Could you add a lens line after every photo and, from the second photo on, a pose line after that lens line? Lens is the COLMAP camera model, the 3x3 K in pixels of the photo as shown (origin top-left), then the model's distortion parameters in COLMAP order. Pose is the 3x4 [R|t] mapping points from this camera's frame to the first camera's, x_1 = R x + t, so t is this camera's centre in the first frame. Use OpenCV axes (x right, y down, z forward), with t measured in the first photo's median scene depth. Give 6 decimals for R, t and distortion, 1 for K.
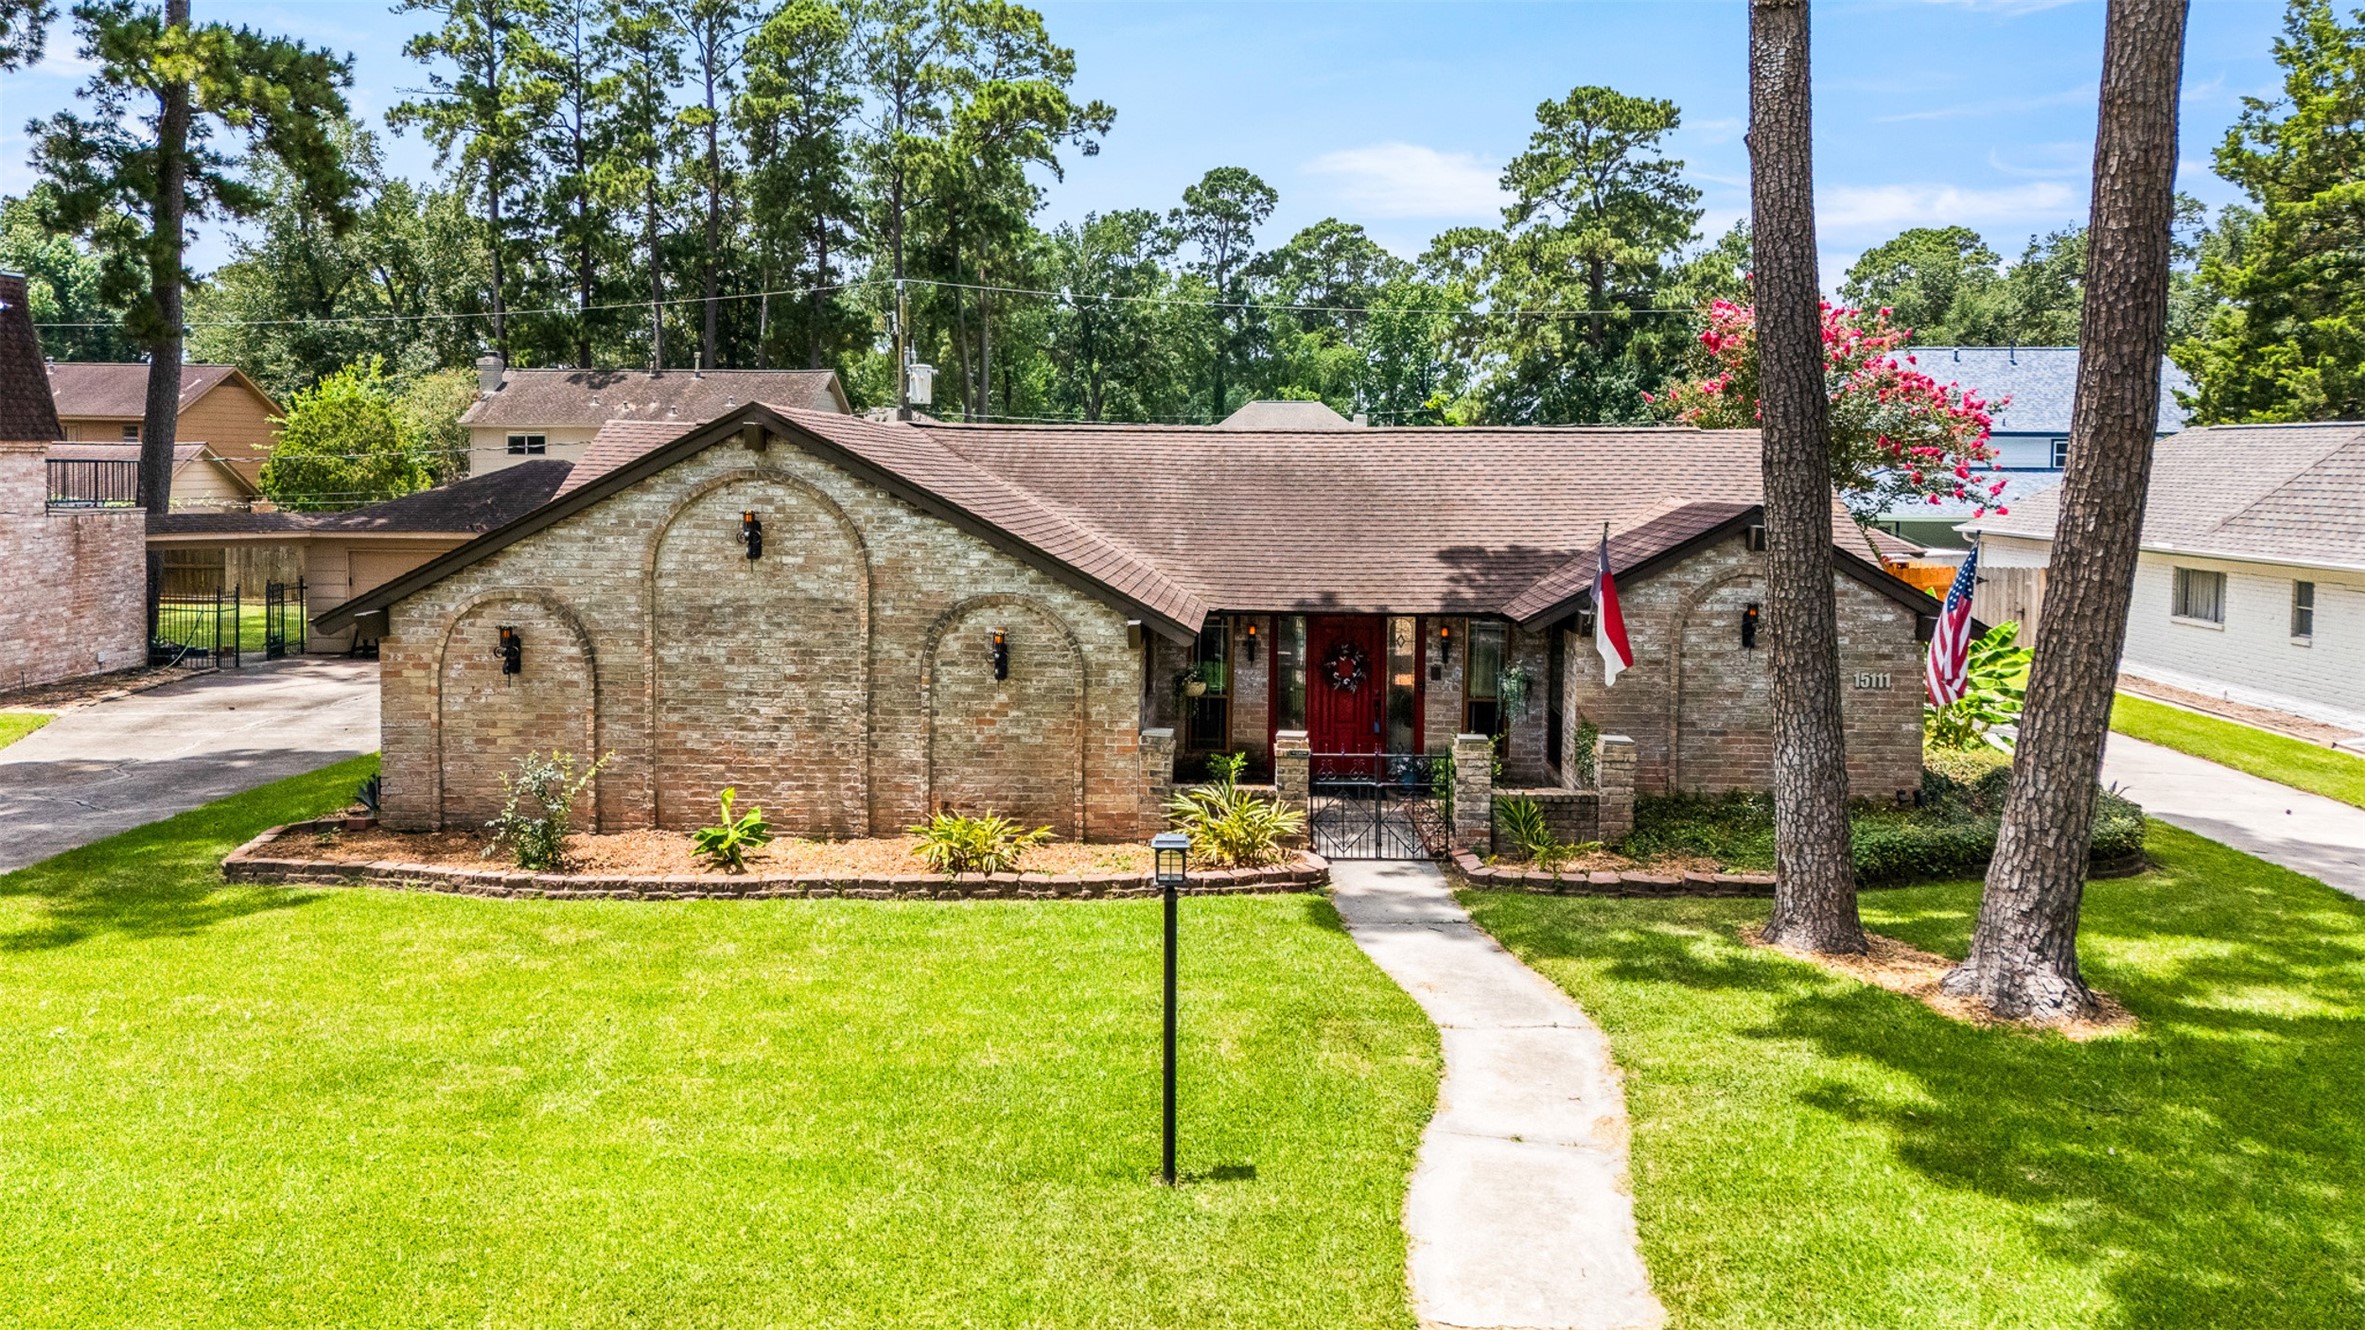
lens RADIAL K [[1742.7, 0, 1224.7], [0, 1742.7, 495.7], [0, 0, 1]] dist [0.065764, -0.045522]
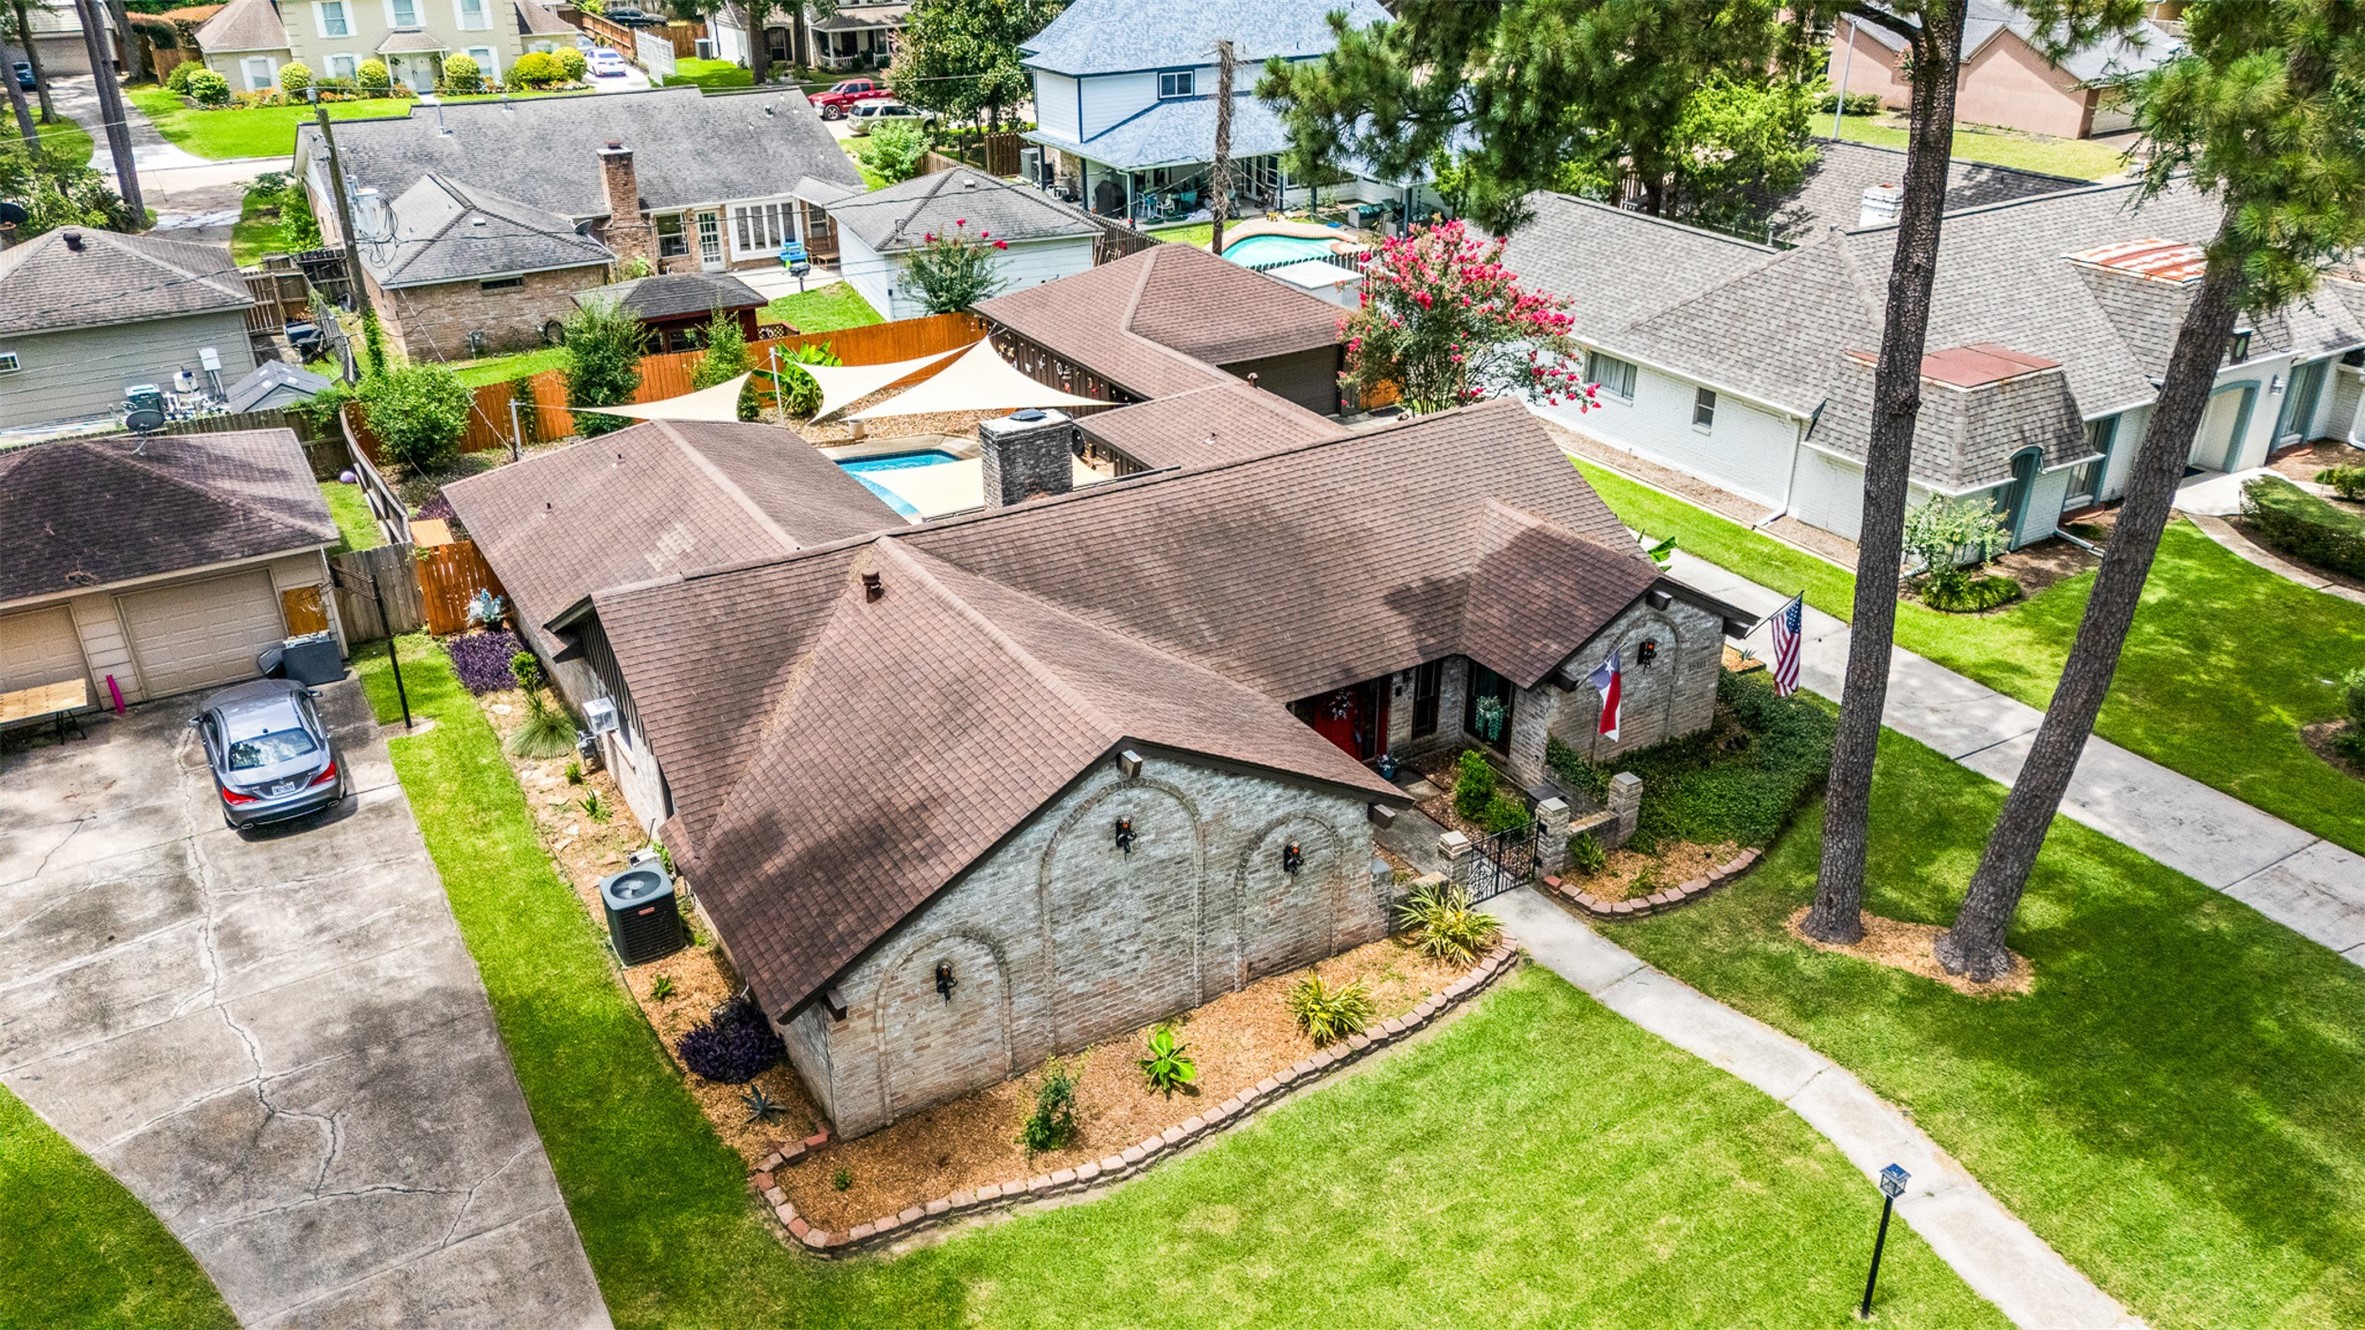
lens RADIAL K [[1742.7, 0, 1187.6], [0, 1742.7, 517.7], [0, 0, 1]] dist [0.065764, -0.045522]
pose [[0.843611, -0.209921, 0.494220, -0.777336], [0.019583, 0.931829, 0.362369, -0.611664], [-0.536597, -0.296021, 0.790212, 0.089081]]
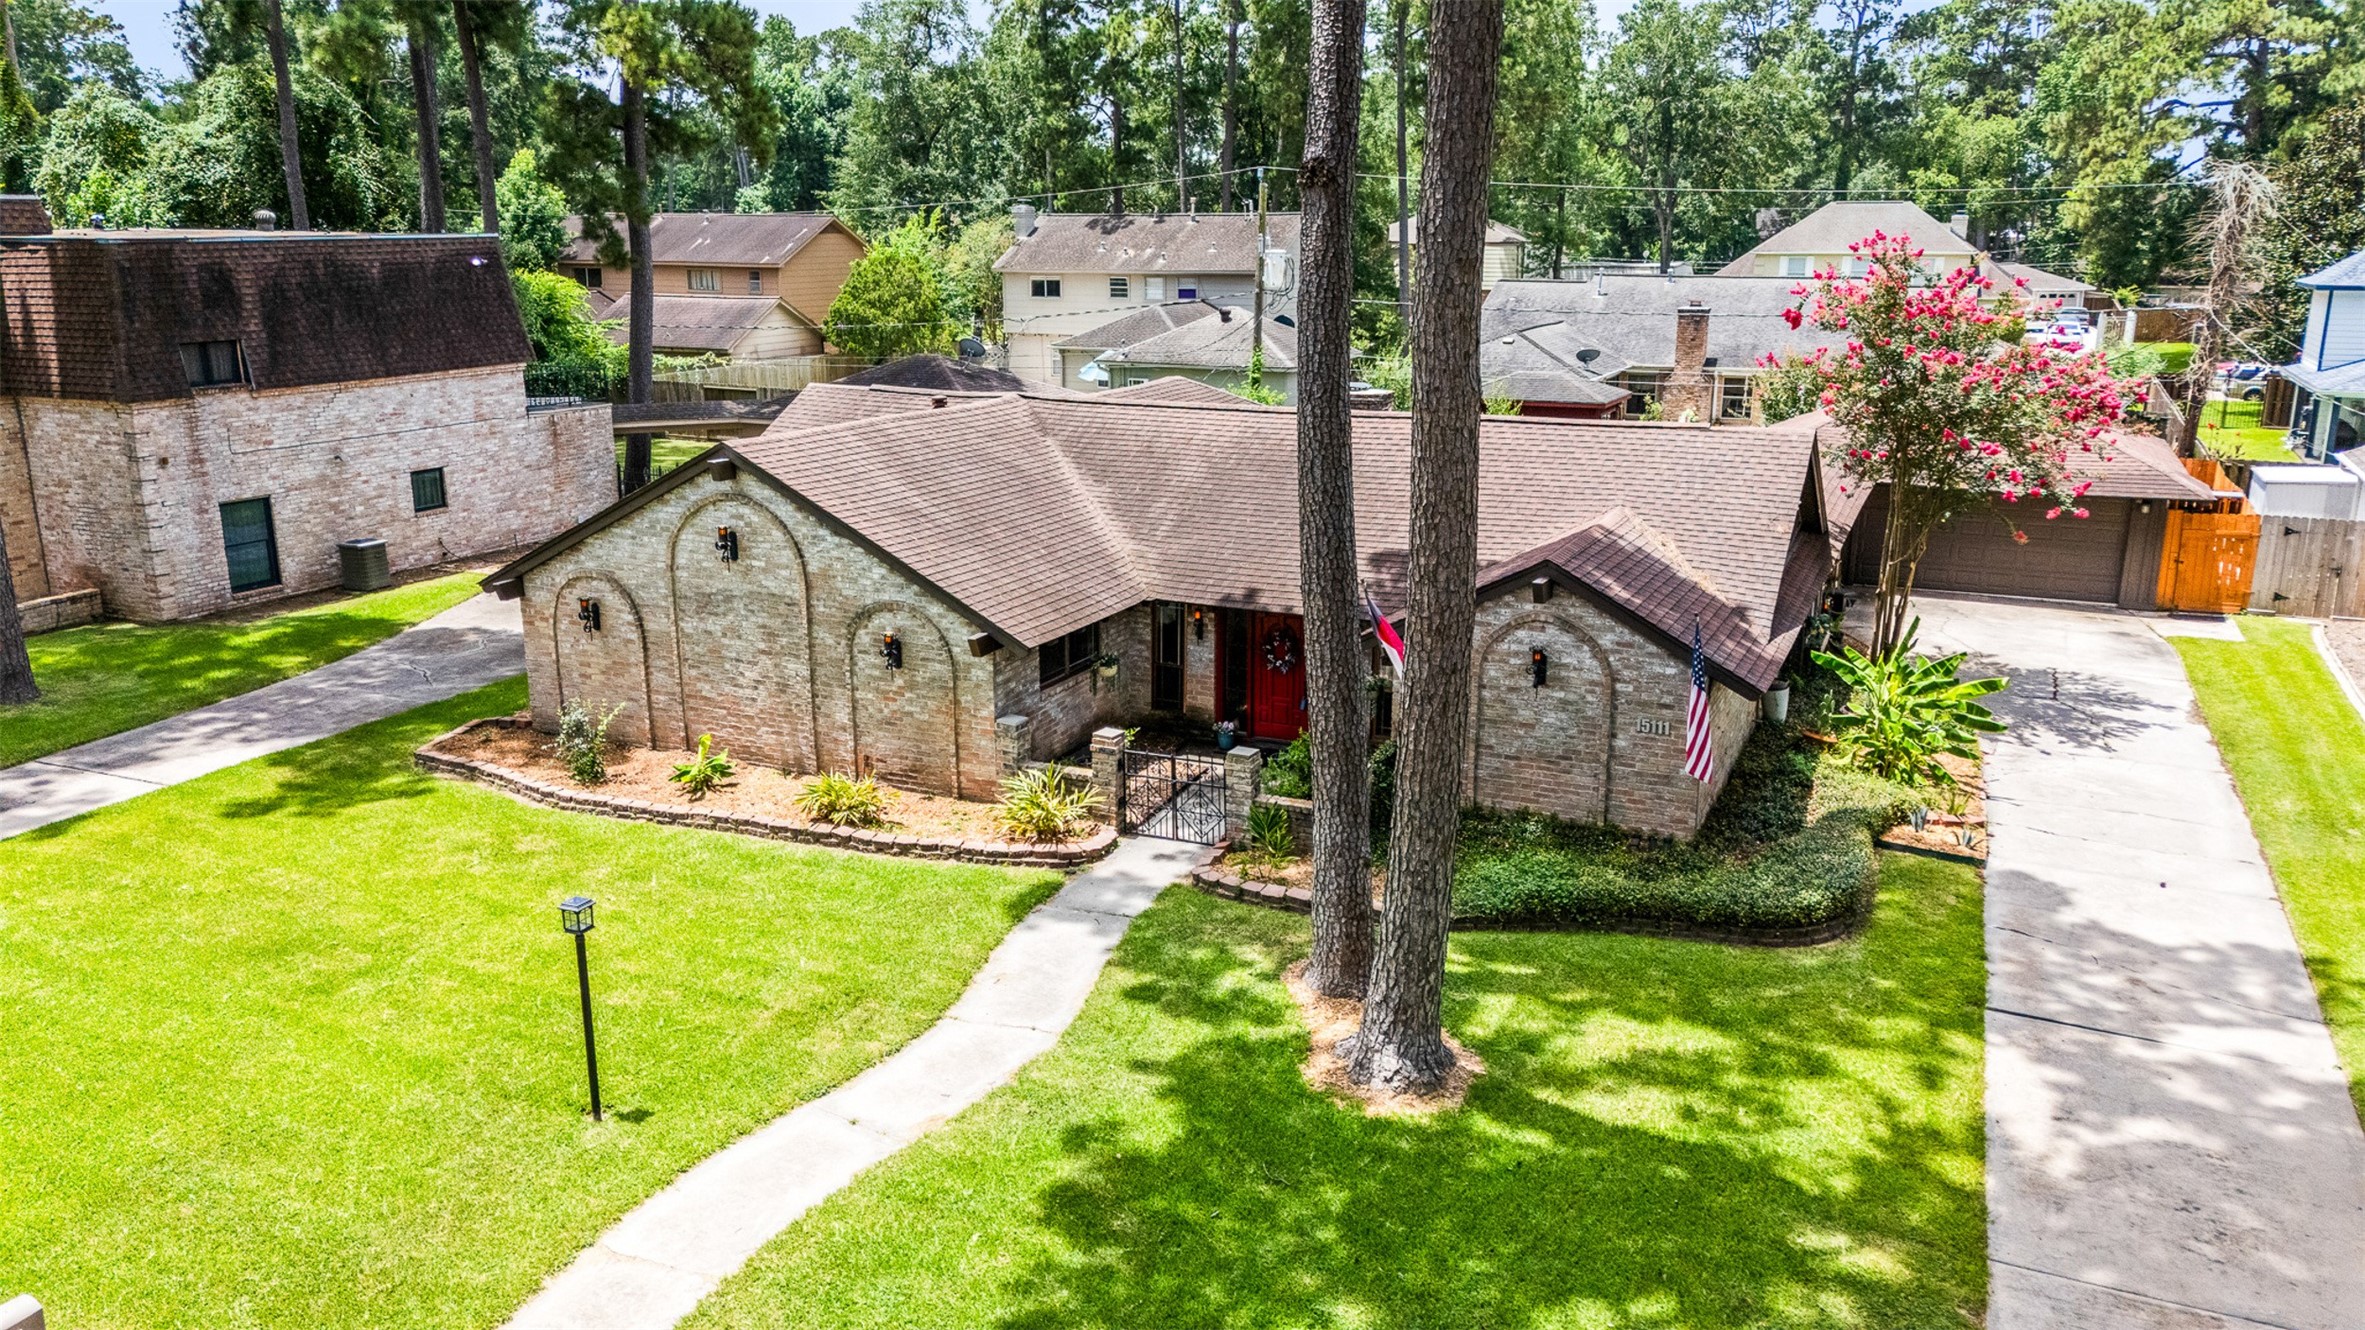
lens RADIAL K [[1742.7, 0, 1235.1], [0, 1742.7, 594.8], [0, 0, 1]] dist [0.065764, -0.045522]
pose [[0.924804, 0.074483, -0.373082, 0.565212], [-0.001459, 0.981335, 0.192299, -0.190411], [0.380442, -0.177294, 0.907651, -0.046767]]
